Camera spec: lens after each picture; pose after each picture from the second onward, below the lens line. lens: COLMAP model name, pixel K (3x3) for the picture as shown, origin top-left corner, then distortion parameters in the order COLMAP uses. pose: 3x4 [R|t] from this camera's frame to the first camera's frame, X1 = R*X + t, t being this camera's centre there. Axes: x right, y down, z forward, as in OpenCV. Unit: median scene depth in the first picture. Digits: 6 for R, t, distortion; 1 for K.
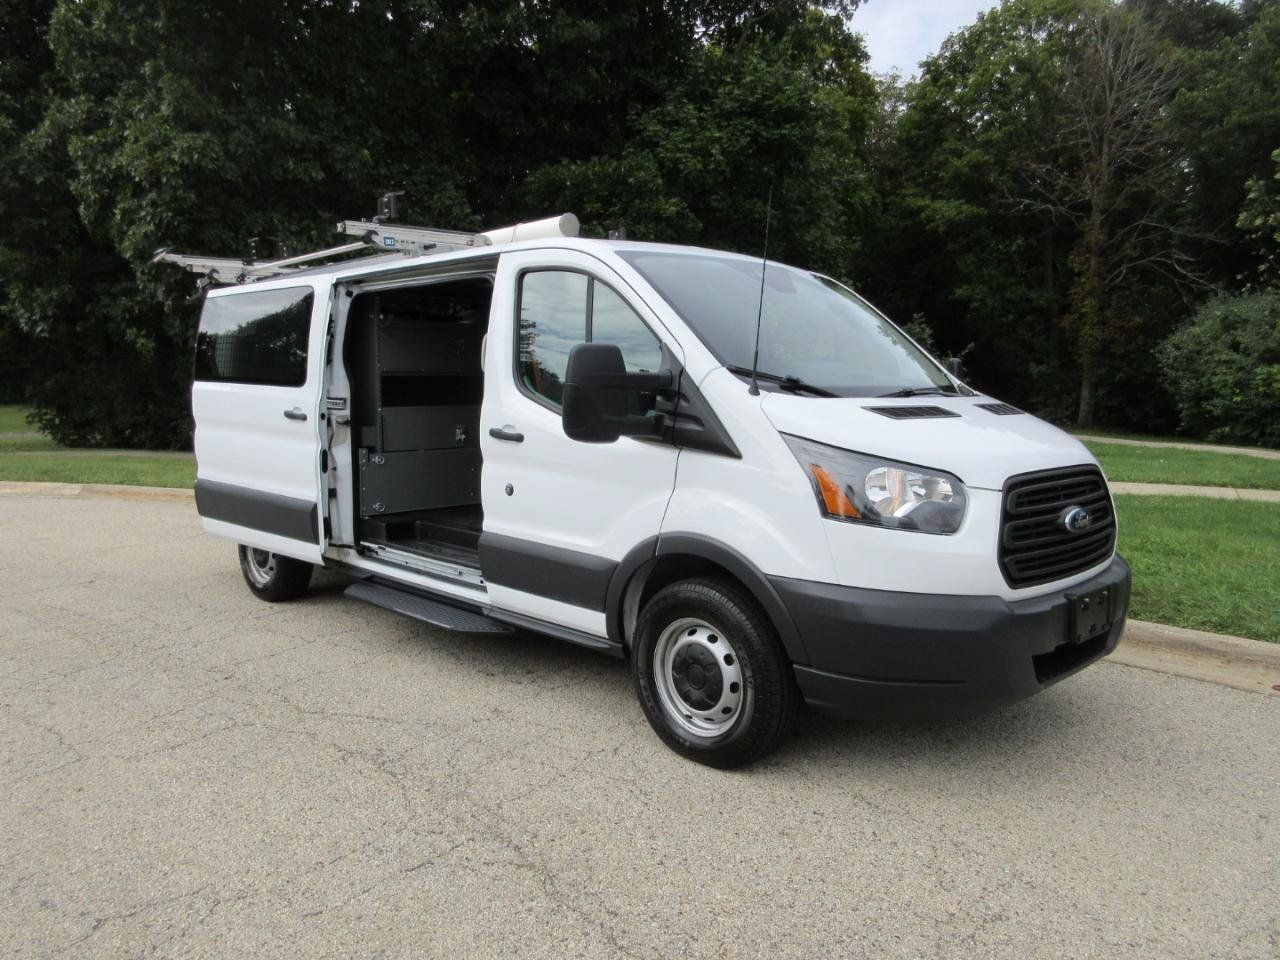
lens RADIAL K [[970.3, 0, 641.0], [0, 970.3, 478.4], [0, 0, 1]] dist [0.000503, 0.008205]
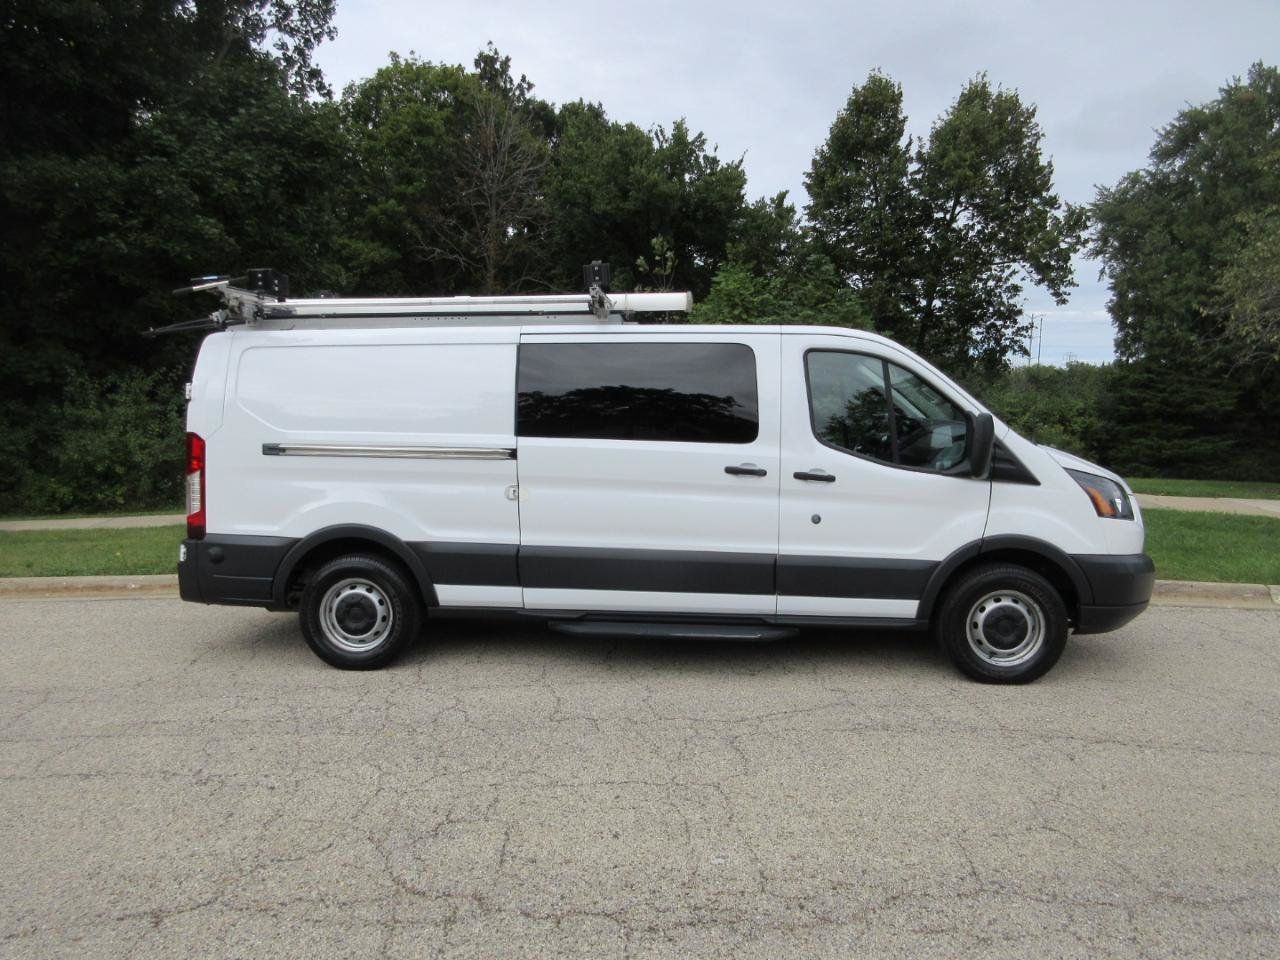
lens RADIAL K [[970.3, 0, 638.7], [0, 970.3, 479.7], [0, 0, 1]] dist [0.000503, 0.008205]
pose [[0.748086, -0.045720, 0.662025, -0.778304], [0.062198, 0.998063, -0.001357, -0.035635], [-0.660681, 0.042192, 0.749481, 0.125122]]
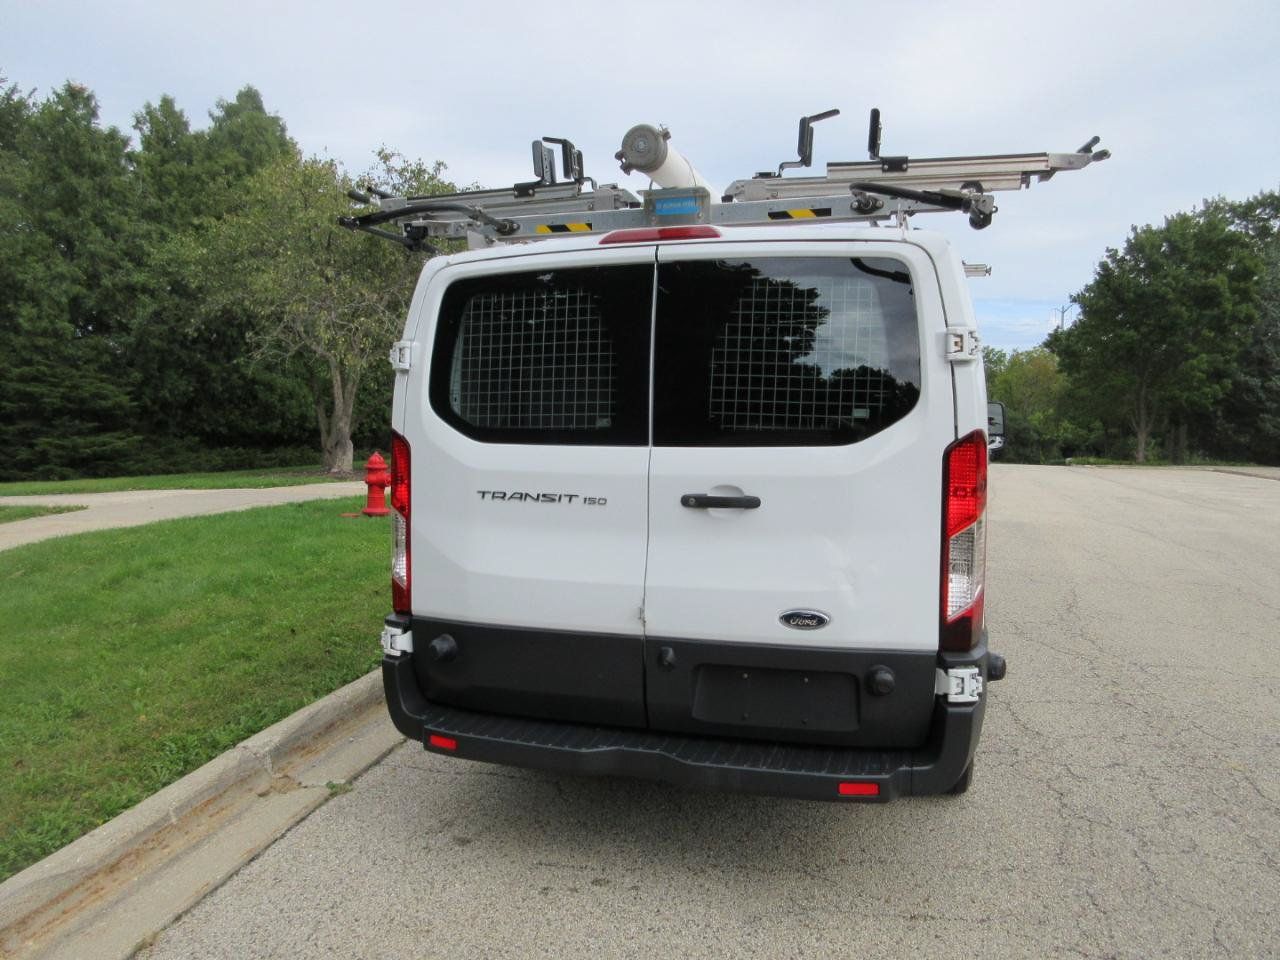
lens RADIAL K [[970.3, 0, 639.7], [0, 970.3, 480.4], [0, 0, 1]] dist [0.000503, 0.008205]
pose [[-0.477938, -0.063291, 0.876110, -0.804743], [0.086925, 0.989097, 0.118874, -0.151442], [-0.874082, 0.132970, -0.467226, 1.415902]]
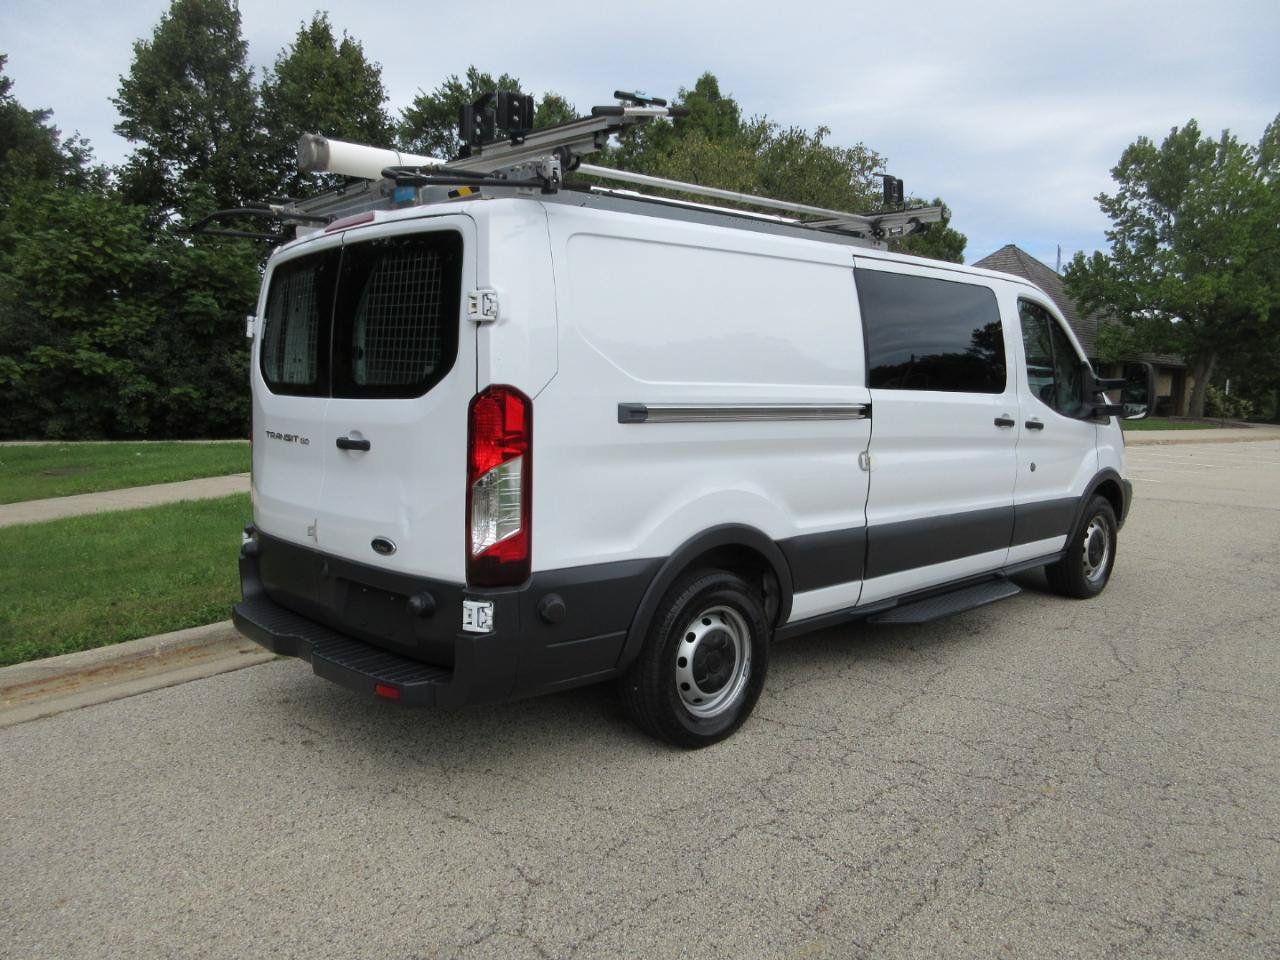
lens RADIAL K [[970.3, 0, 635.9], [0, 970.3, 479.2], [0, 0, 1]] dist [0.000503, 0.008205]
pose [[0.023877, -0.108814, 0.993775, -0.966590], [0.095711, 0.989741, 0.106072, -0.107050], [-0.995123, 0.092583, 0.034047, 0.996569]]
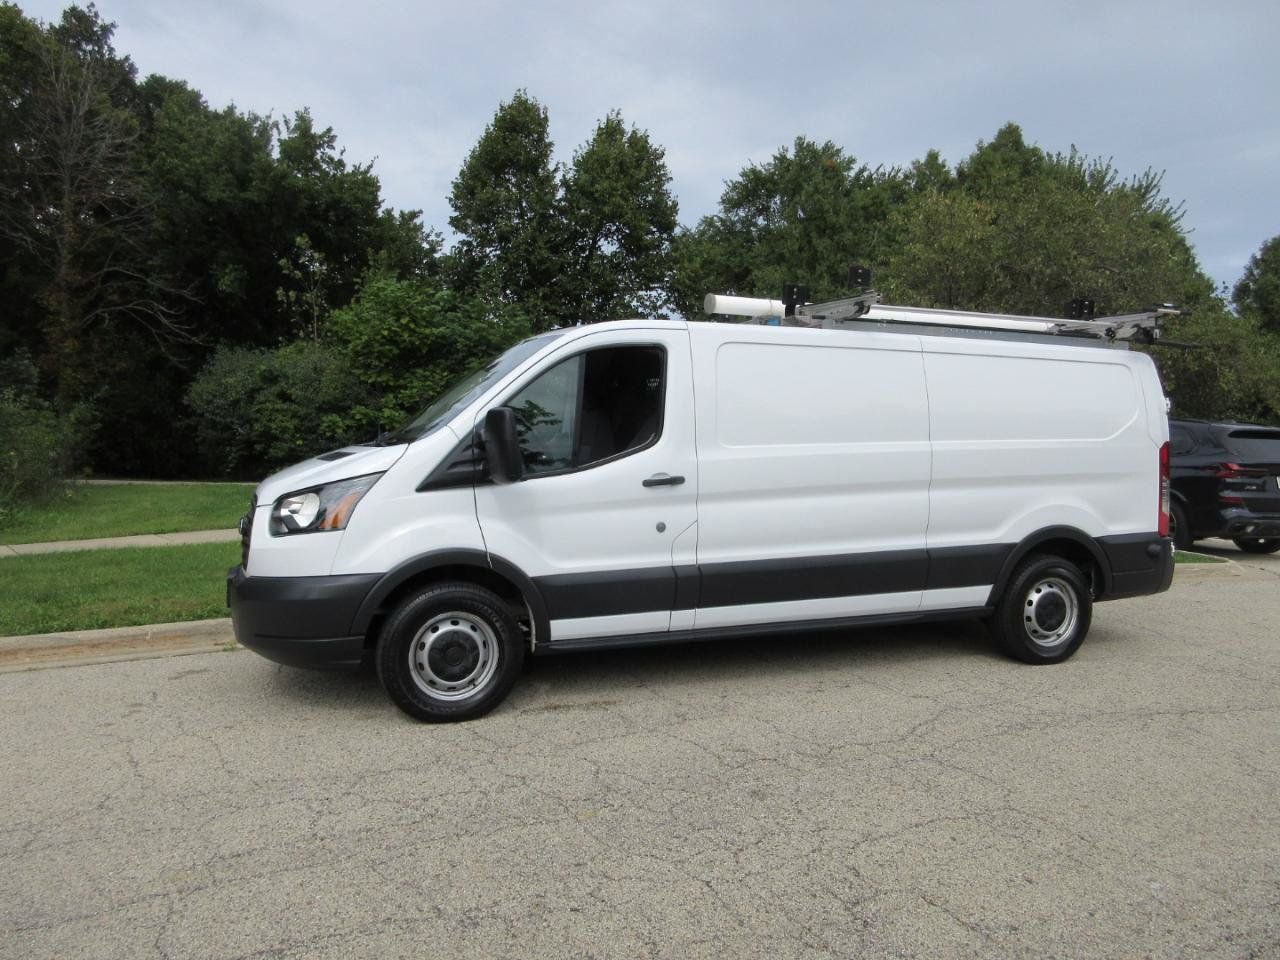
lens RADIAL K [[970.3, 0, 641.2], [0, 970.3, 469.0], [0, 0, 1]] dist [0.000503, 0.008205]
pose [[0.381790, -0.033724, 0.923634, -0.956944], [0.081171, 0.996696, 0.002839, -0.060491], [-0.920678, 0.073888, 0.383266, 0.539653]]
